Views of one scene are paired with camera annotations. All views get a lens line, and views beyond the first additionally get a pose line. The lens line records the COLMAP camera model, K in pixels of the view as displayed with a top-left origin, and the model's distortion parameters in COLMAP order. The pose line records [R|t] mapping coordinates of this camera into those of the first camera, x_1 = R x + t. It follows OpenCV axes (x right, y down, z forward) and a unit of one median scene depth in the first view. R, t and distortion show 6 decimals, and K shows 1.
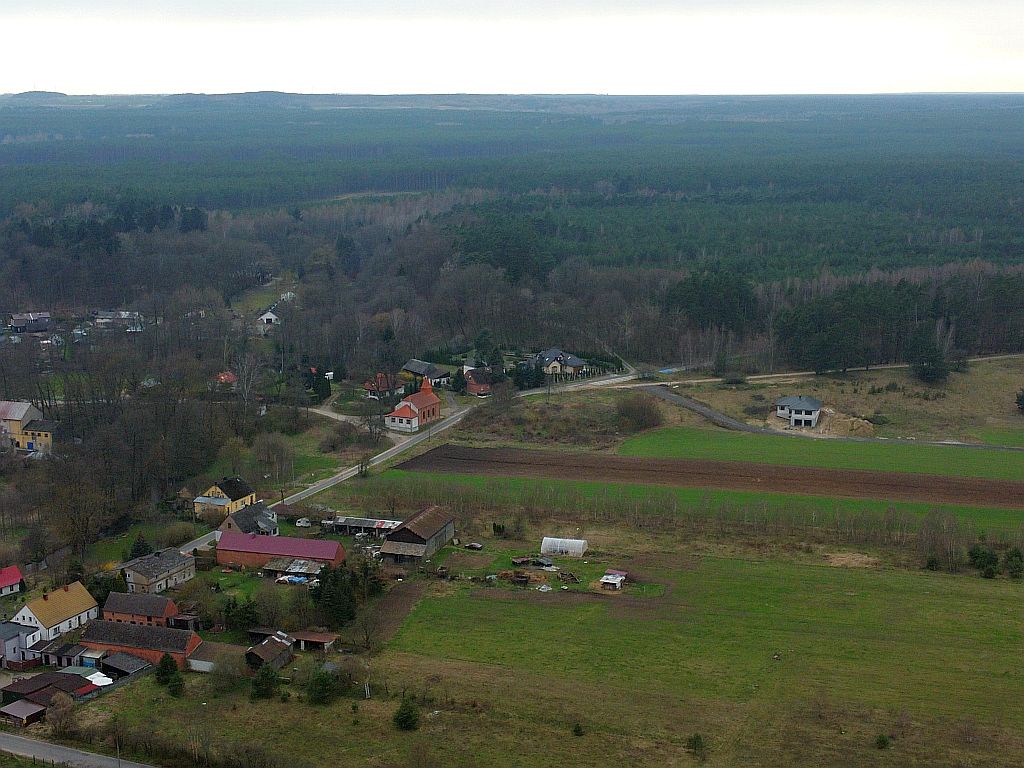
lens RADIAL K [[770.4, 0, 511.9], [0, 770.4, 383.9], [0, 0, 1]] dist [0.002526, -0.005870]
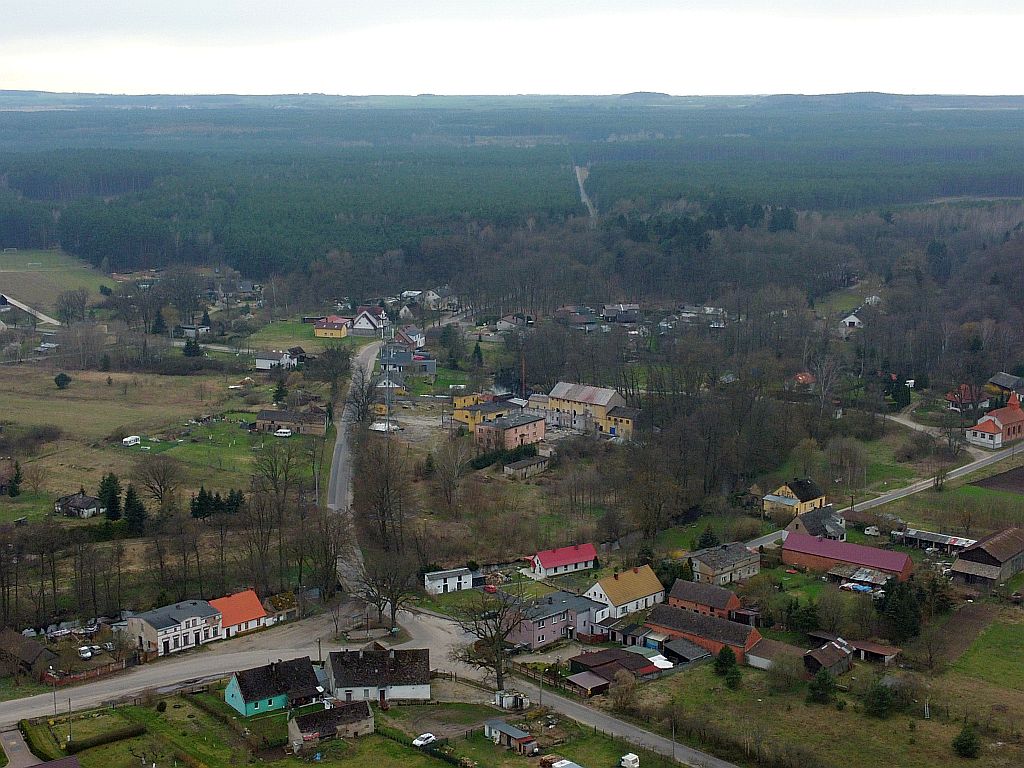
lens RADIAL K [[770.4, 0, 511.4], [0, 770.4, 385.5], [0, 0, 1]] dist [0.002526, -0.005870]
pose [[0.979513, 0.070810, -0.188520, -0.553826], [-0.070747, 0.997469, 0.007071, 0.020777], [0.188544, 0.006411, 0.982044, -0.052528]]
